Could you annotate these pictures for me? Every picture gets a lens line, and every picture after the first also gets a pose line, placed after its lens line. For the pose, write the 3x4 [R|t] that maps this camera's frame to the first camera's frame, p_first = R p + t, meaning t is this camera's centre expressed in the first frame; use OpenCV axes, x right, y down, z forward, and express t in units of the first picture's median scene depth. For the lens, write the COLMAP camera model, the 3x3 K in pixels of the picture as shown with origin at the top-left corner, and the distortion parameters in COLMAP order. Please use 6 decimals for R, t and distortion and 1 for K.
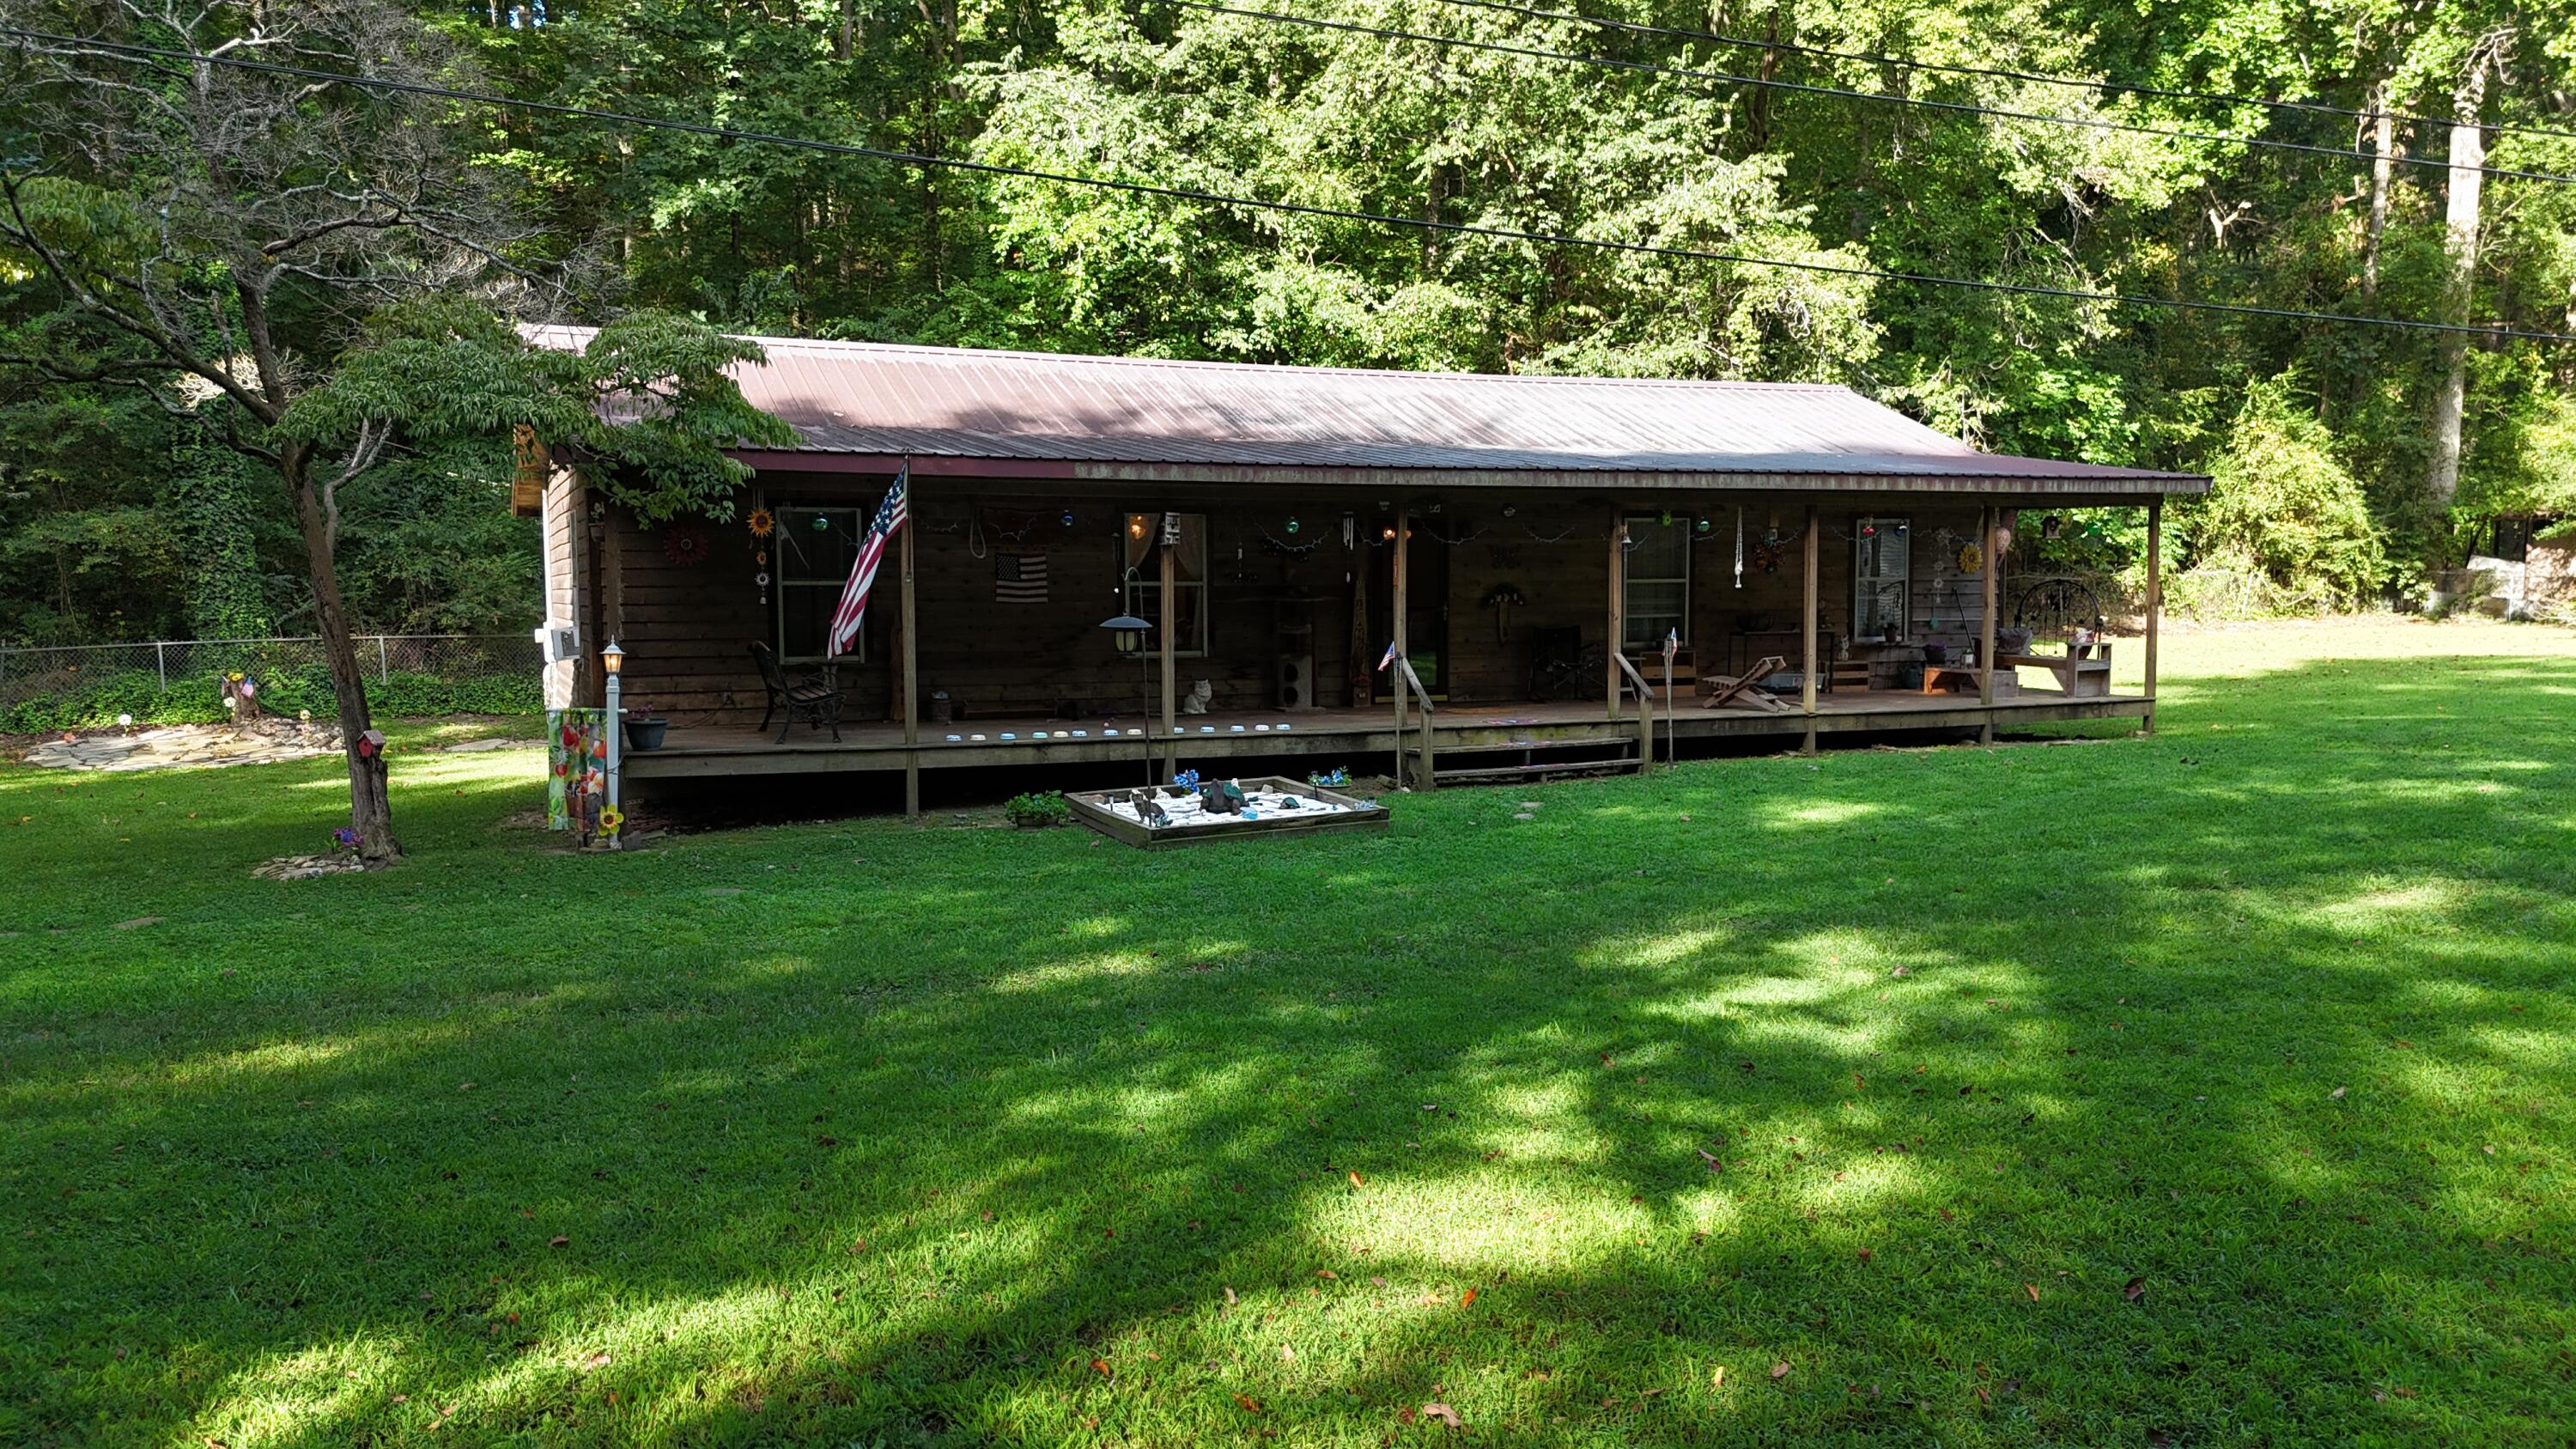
lens RADIAL K [[1868.9, 0, 1288.0], [0, 1868.9, 724.5], [0, 0, 1]] dist [0.111655, 0.000071]
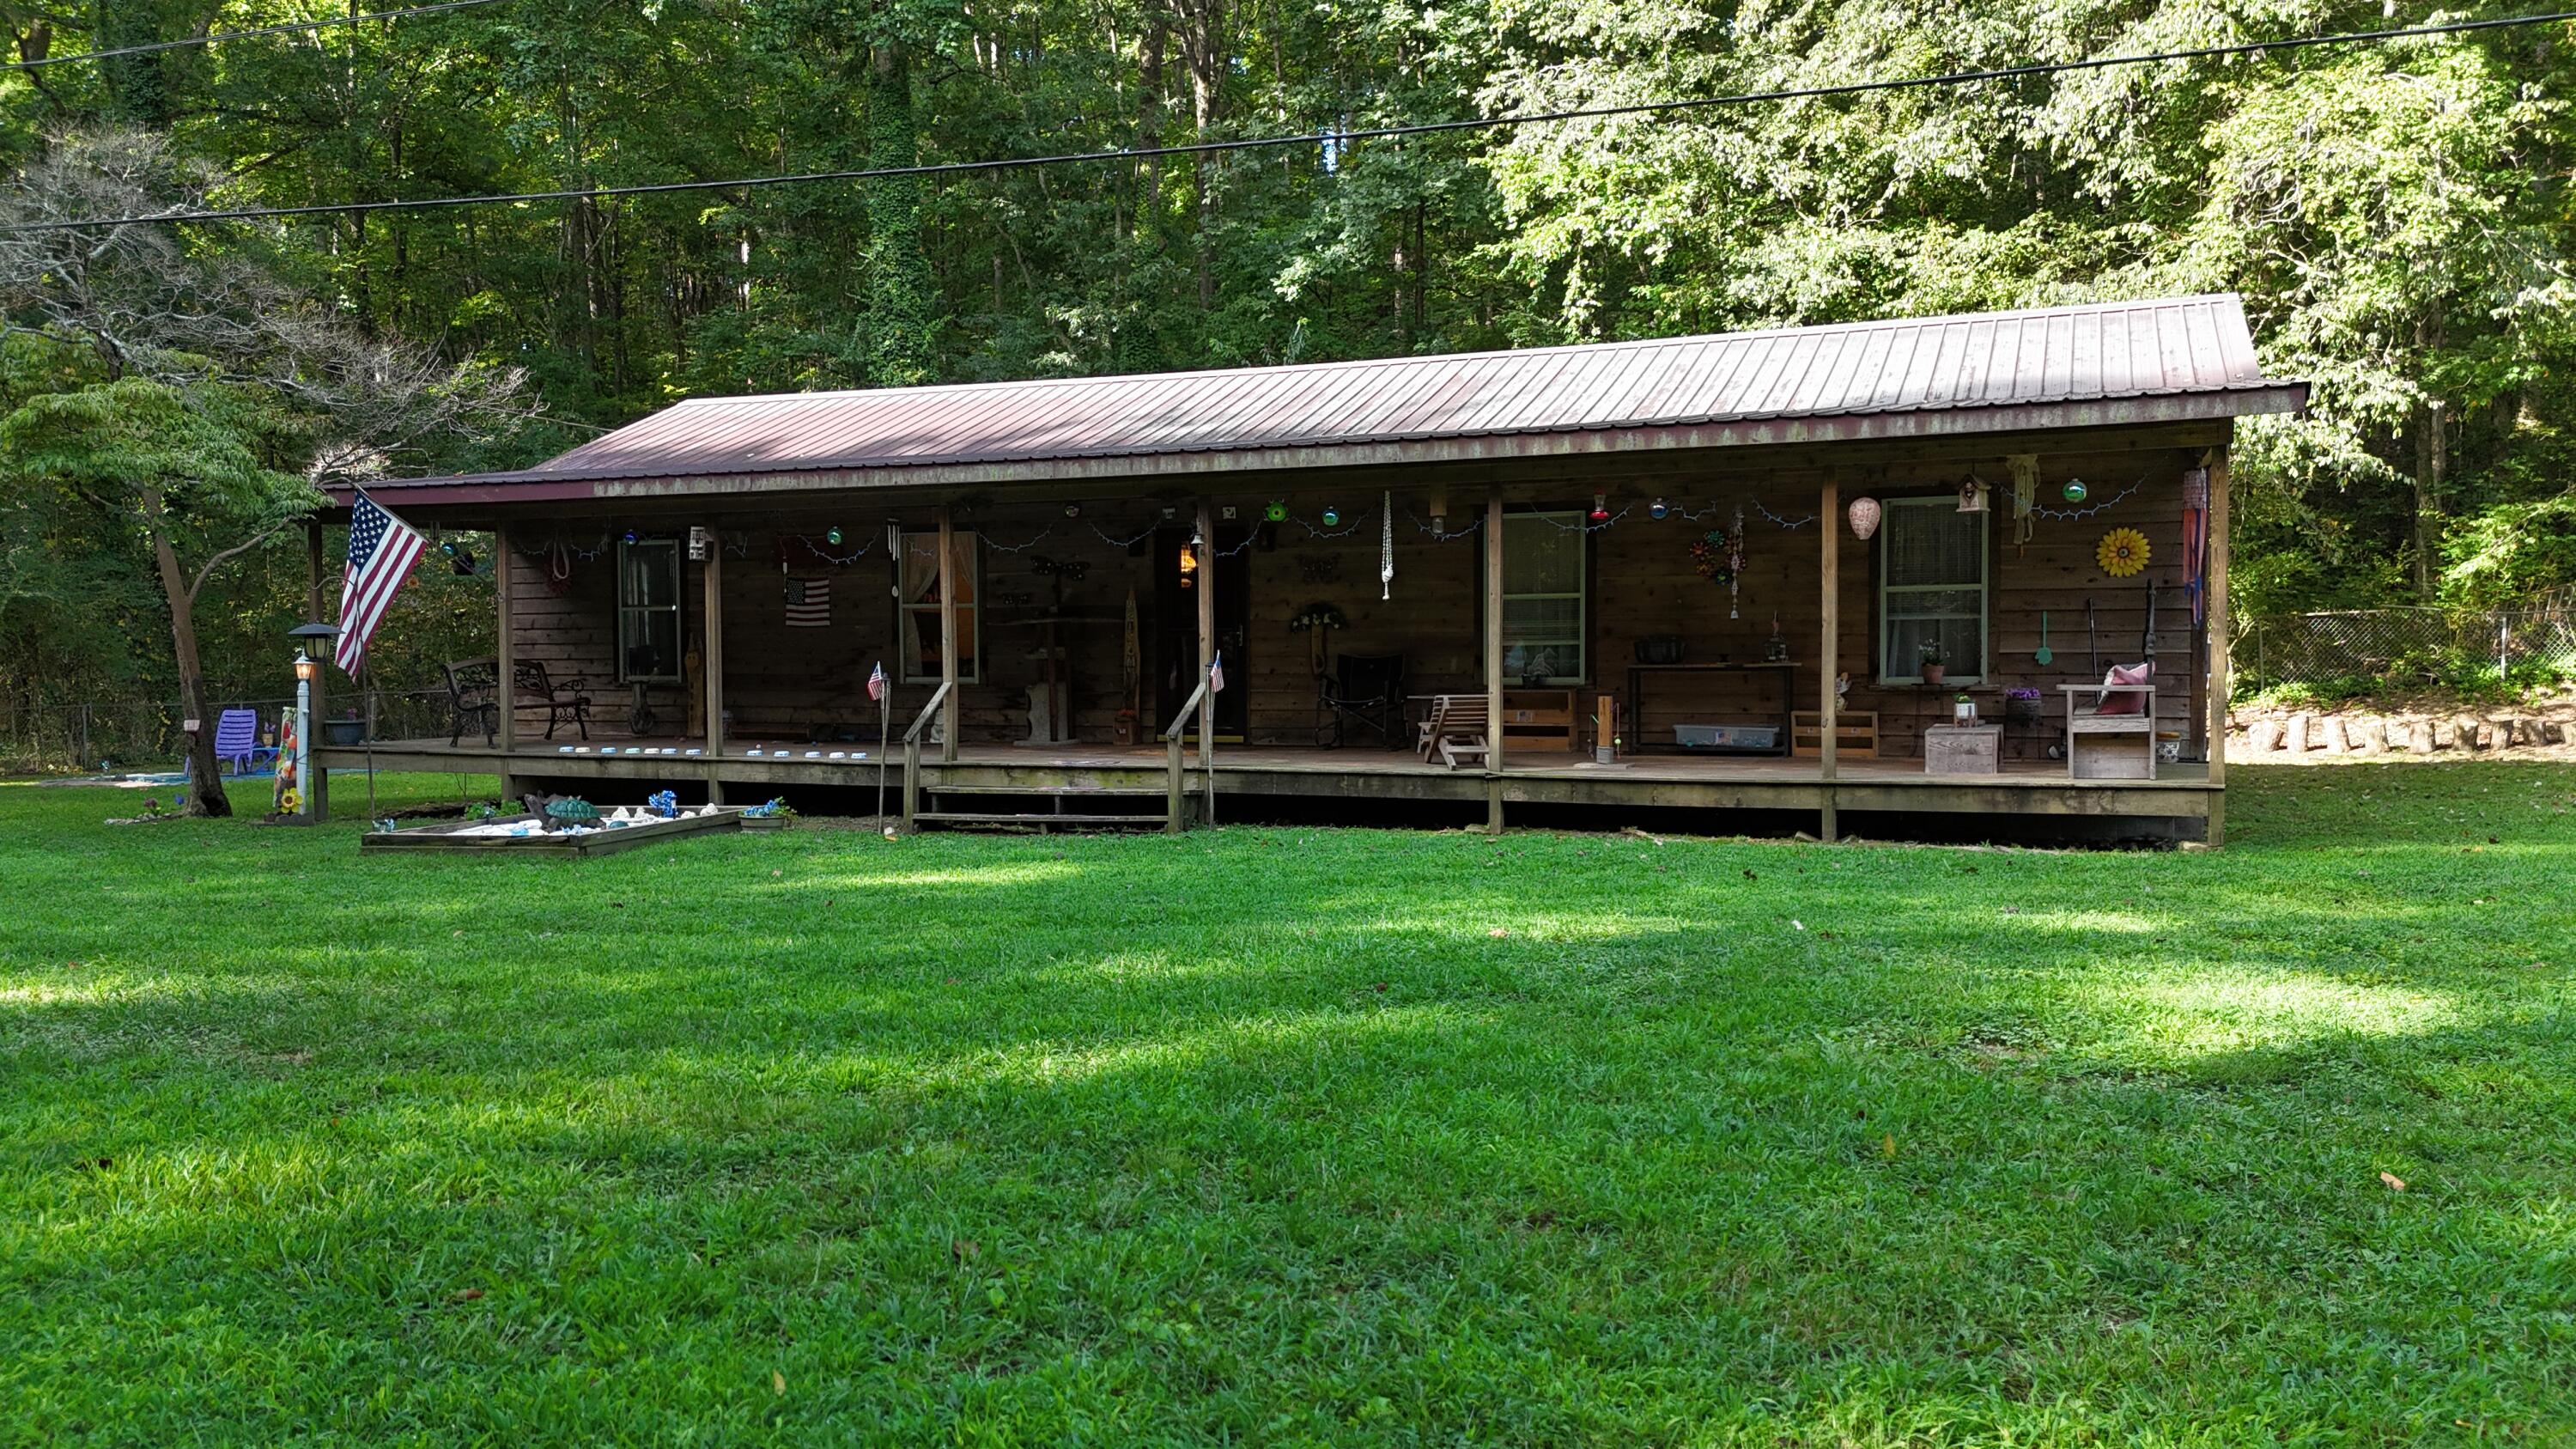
lens RADIAL K [[1906.9, 0, 1288.0], [0, 1906.9, 724.5], [0, 0, 1]] dist [0.082102, -0.109131]
pose [[0.703761, 0.025882, -0.709965, 0.740843], [-0.053290, 0.998444, -0.016425, -0.008763], [0.708435, 0.049393, 0.704046, 0.441016]]
